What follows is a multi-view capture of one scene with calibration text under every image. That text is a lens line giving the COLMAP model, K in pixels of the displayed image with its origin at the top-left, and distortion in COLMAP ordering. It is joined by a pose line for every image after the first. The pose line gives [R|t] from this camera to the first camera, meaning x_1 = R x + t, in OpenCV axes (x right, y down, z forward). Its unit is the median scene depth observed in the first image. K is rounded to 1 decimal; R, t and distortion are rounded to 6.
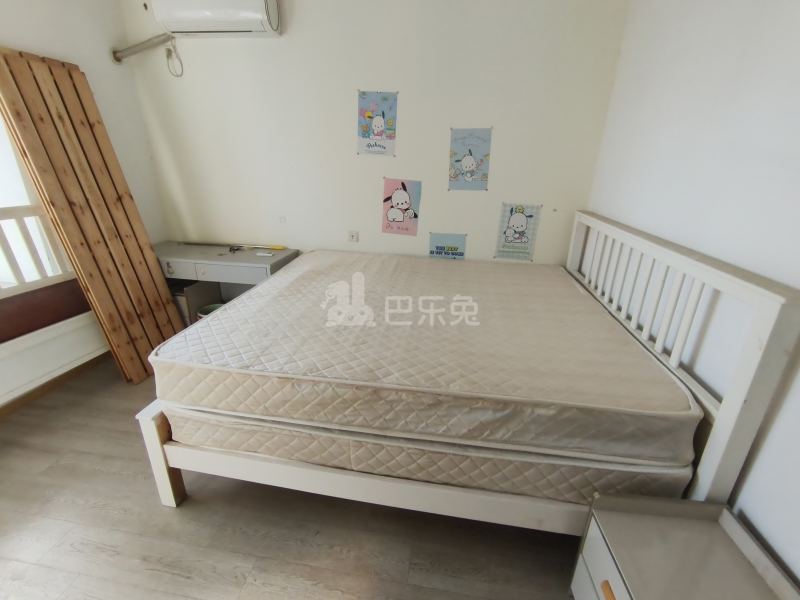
lens RADIAL K [[360.2, 0, 398.8], [0, 360.2, 299.5], [0, 0, 1]] dist [-0.003014, -0.000297]
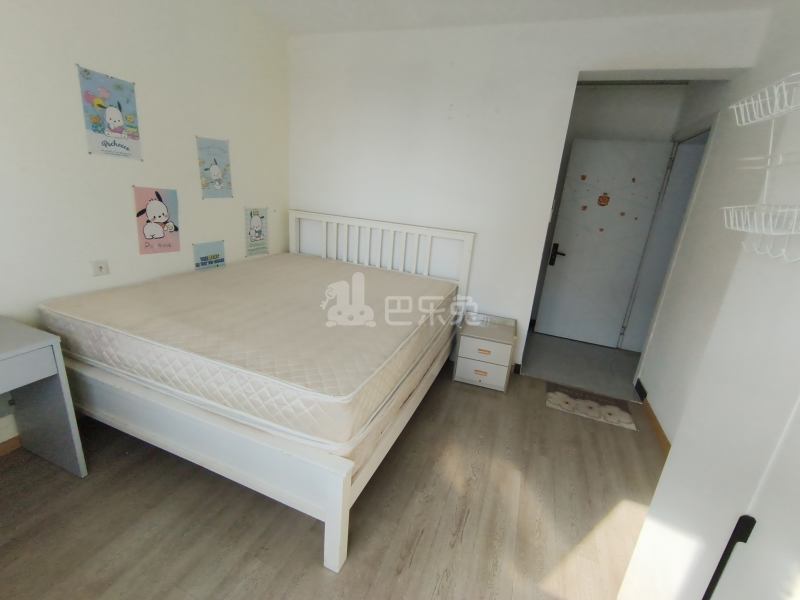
lens RADIAL K [[360.2, 0, 398.8], [0, 360.2, 299.5], [0, 0, 1]] dist [-0.003014, -0.000297]
pose [[0.221092, -0.302721, 0.927080, -0.731146], [0.270842, 0.932271, 0.239825, -0.138176], [-0.936890, 0.198069, 0.288108, 0.274287]]
